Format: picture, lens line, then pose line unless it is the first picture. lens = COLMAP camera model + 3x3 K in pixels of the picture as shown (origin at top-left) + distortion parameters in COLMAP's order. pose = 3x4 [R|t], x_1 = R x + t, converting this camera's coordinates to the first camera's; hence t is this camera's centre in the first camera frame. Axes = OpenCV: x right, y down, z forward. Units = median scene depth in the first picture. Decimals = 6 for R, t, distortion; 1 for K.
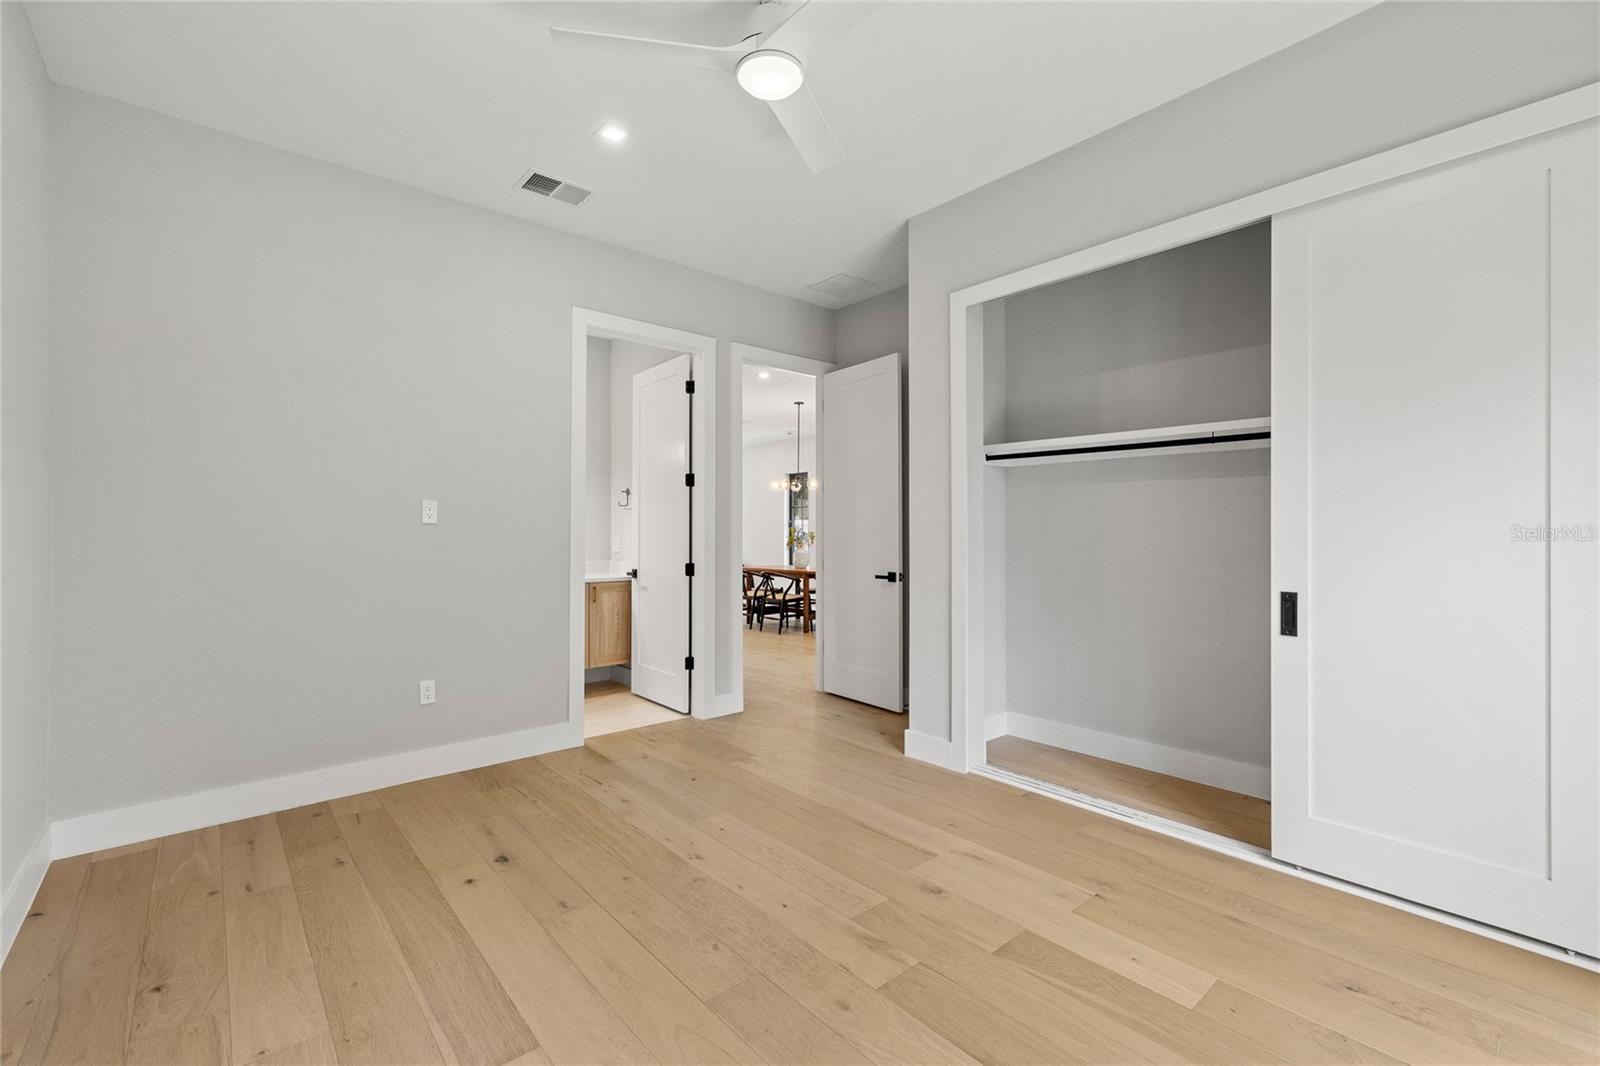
lens RADIAL K [[669.7, 0, 807.2], [0, 669.7, 532.9], [0, 0, 1]] dist [0.000767, 0.000012]
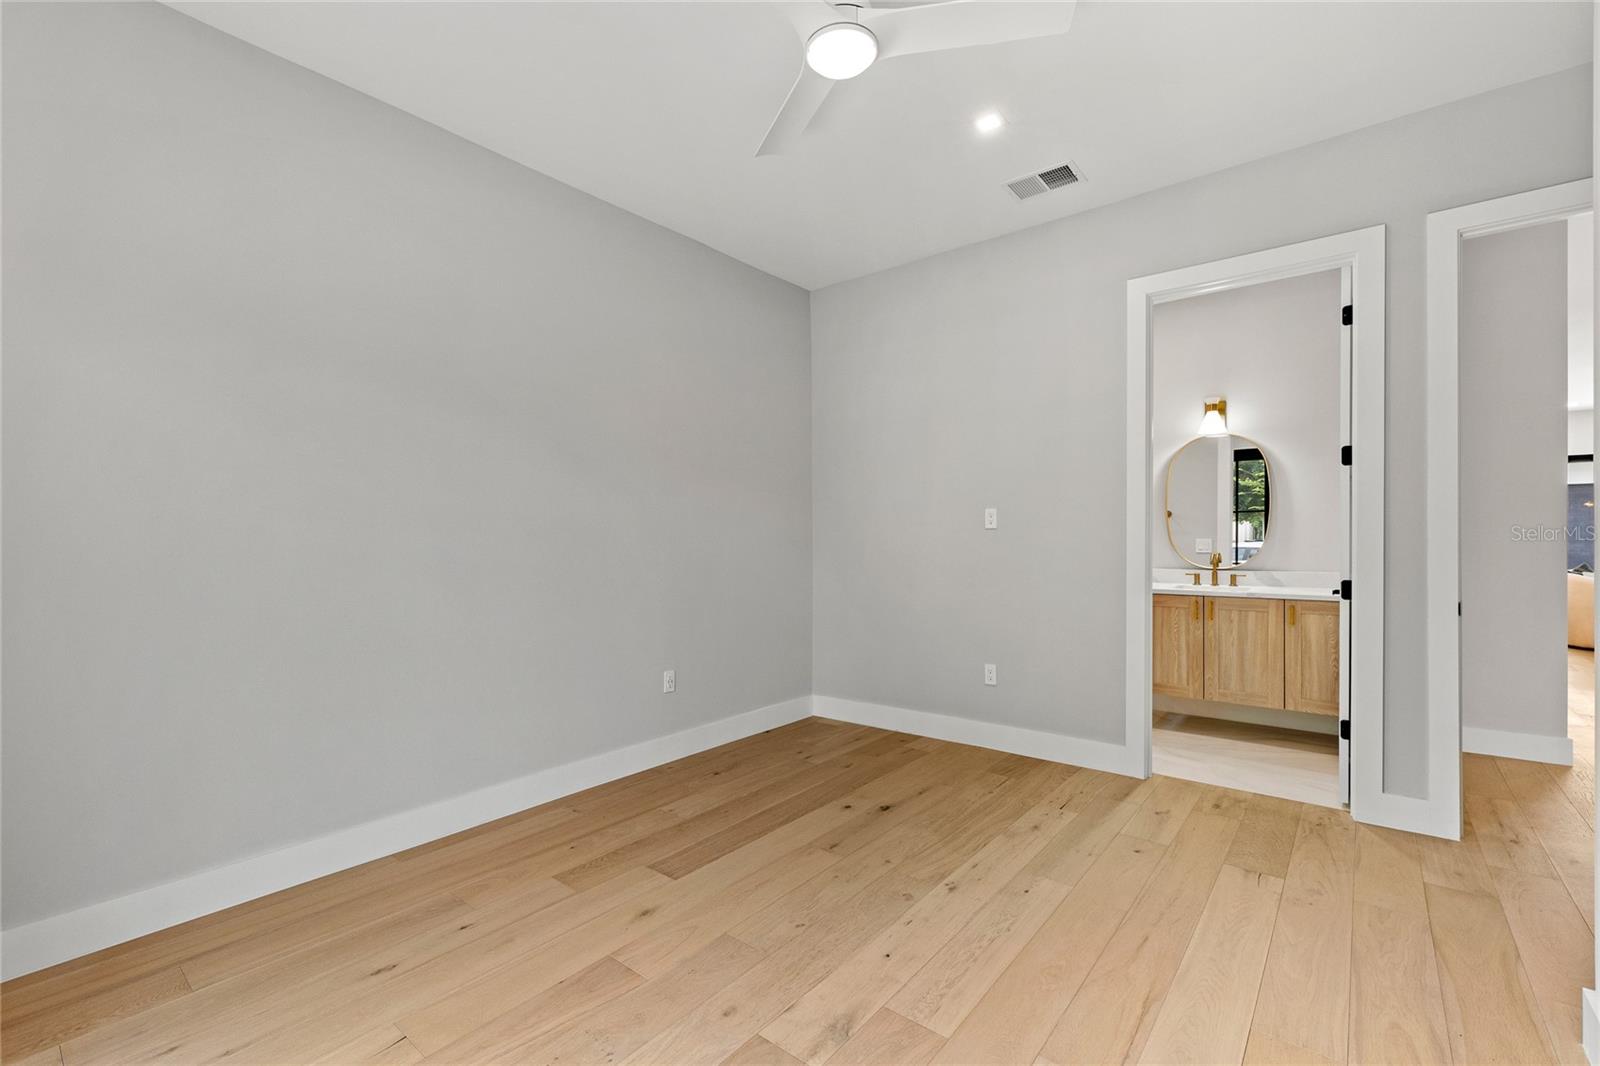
lens RADIAL K [[680.2, 0, 788.5], [0, 680.2, 546.8], [0, 0, 1]] dist [0.001203, 0.000126]
pose [[0.182835, 0.013319, -0.983053, 0.539532], [0.006463, 0.999870, 0.014749, -0.002211], [0.983122, -0.009050, 0.182725, 0.461844]]
